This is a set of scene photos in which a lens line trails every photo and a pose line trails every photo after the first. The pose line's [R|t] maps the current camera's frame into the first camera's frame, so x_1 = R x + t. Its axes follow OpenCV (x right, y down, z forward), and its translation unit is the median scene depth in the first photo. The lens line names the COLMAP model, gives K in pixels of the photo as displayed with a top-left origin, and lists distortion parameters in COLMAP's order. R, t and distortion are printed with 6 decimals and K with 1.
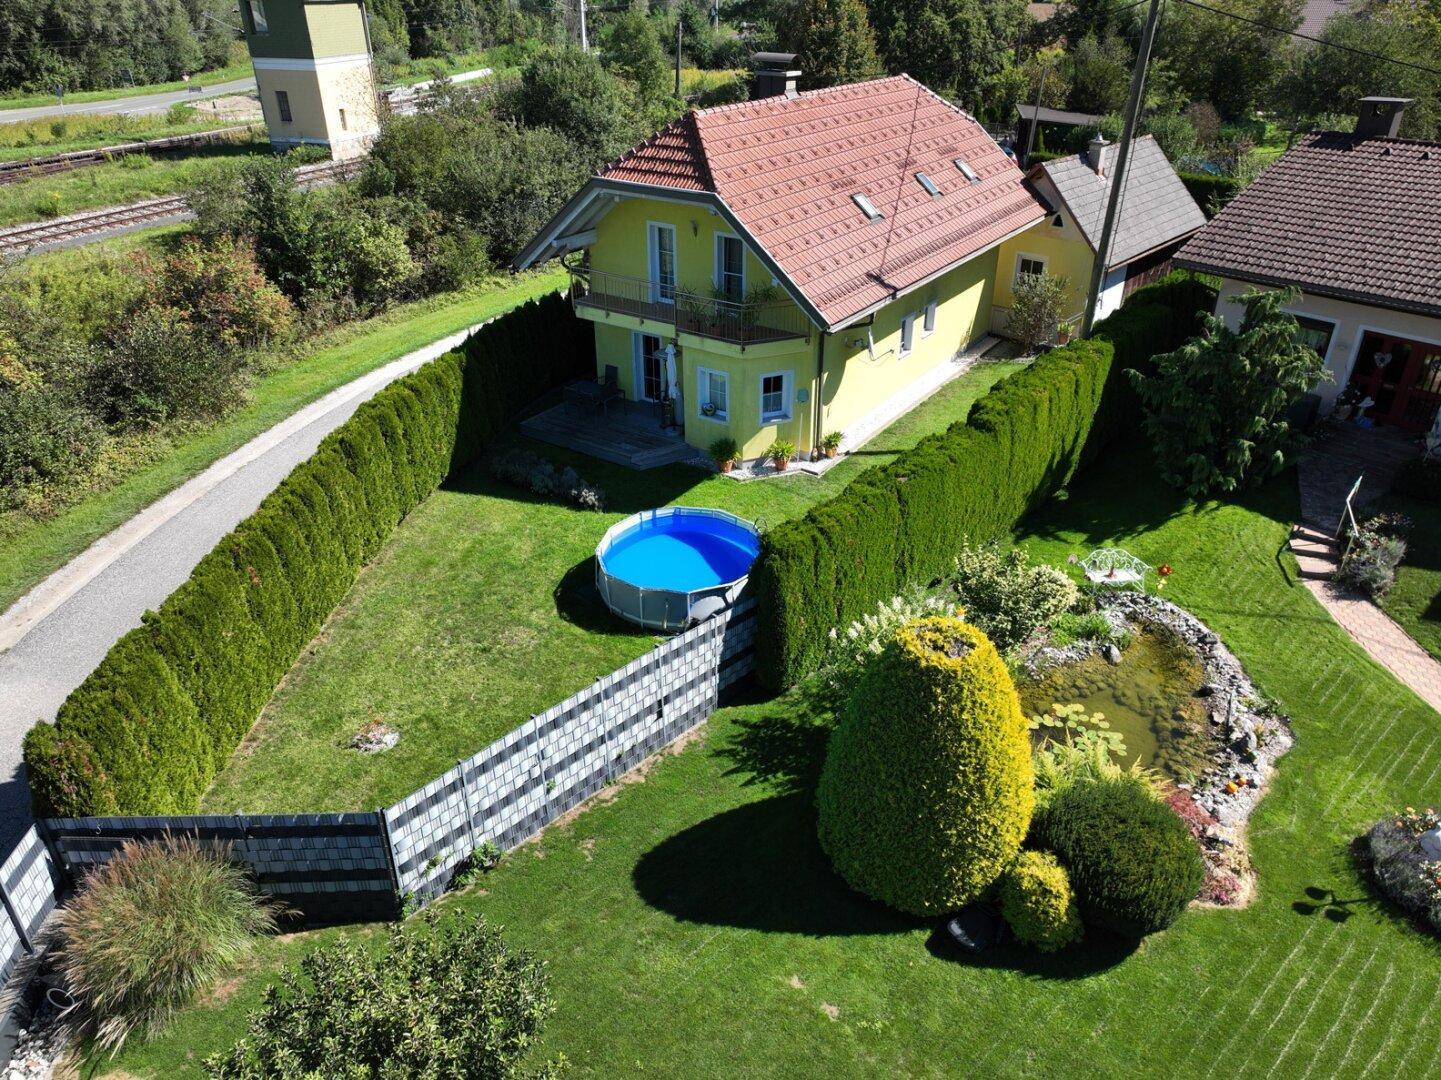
lens RADIAL K [[1011.5, 0, 726.5], [0, 1011.5, 539.4], [0, 0, 1]] dist [0.000826, 0.009588]
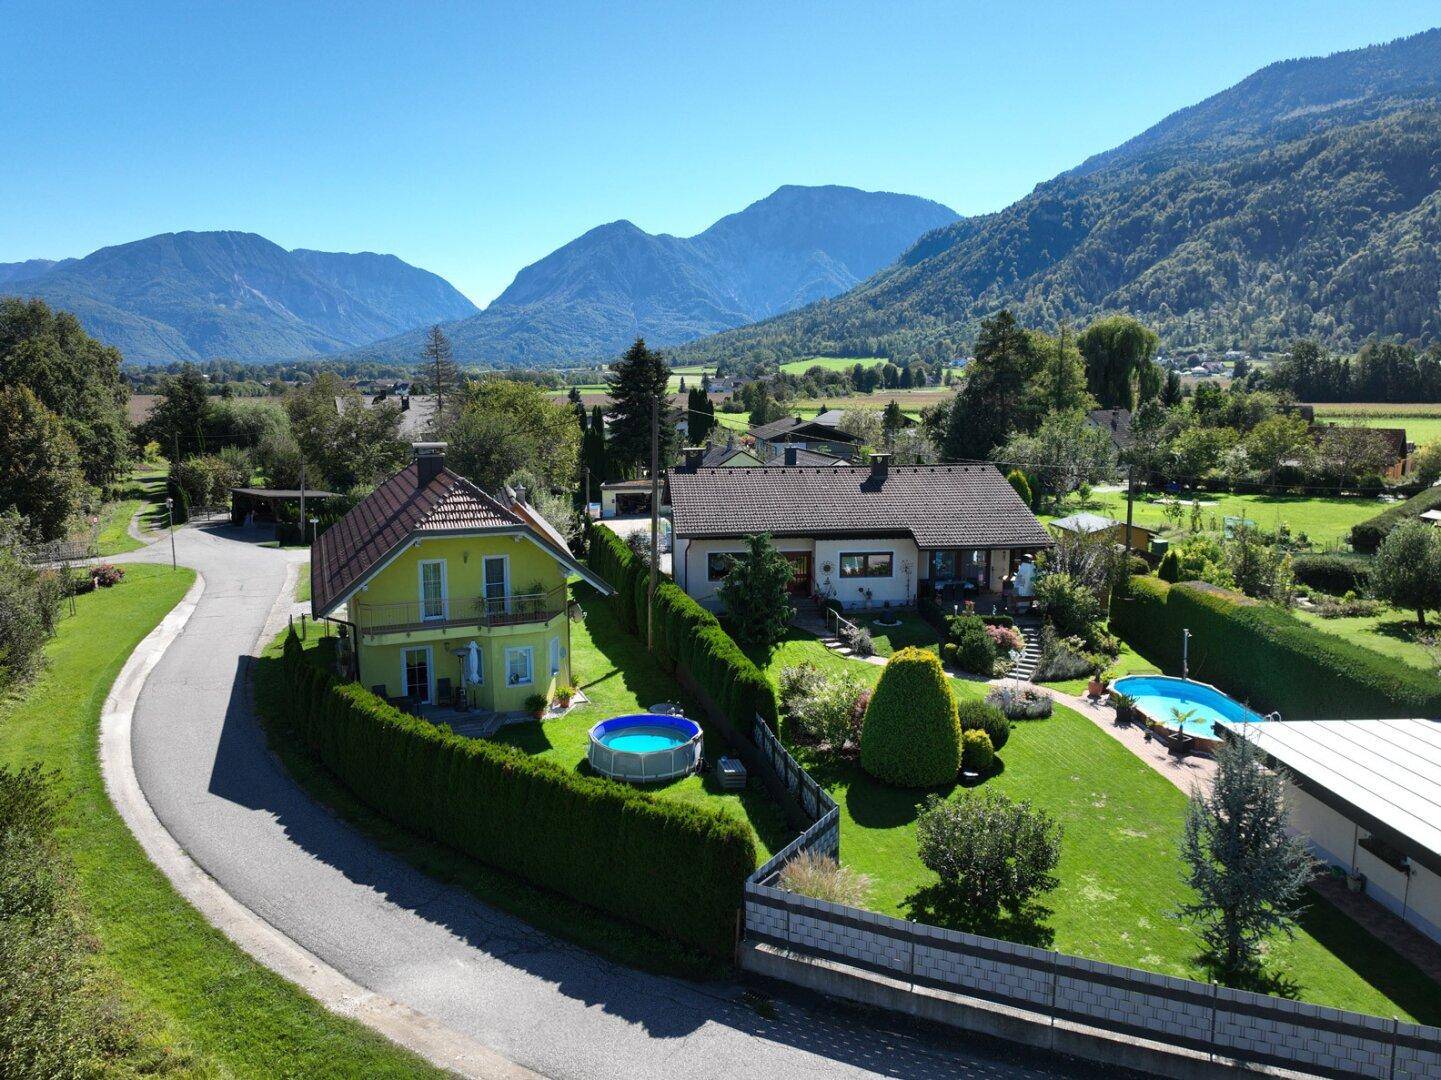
lens RADIAL K [[1017.5, 0, 730.0], [0, 1017.5, 534.6], [0, 0, 1]] dist [-0.000824, 0.019524]
pose [[0.548840, -0.125721, 0.826419, -1.070363], [0.408994, 0.902599, -0.134310, -0.002757], [-0.729039, 0.411715, 0.546802, -0.034589]]
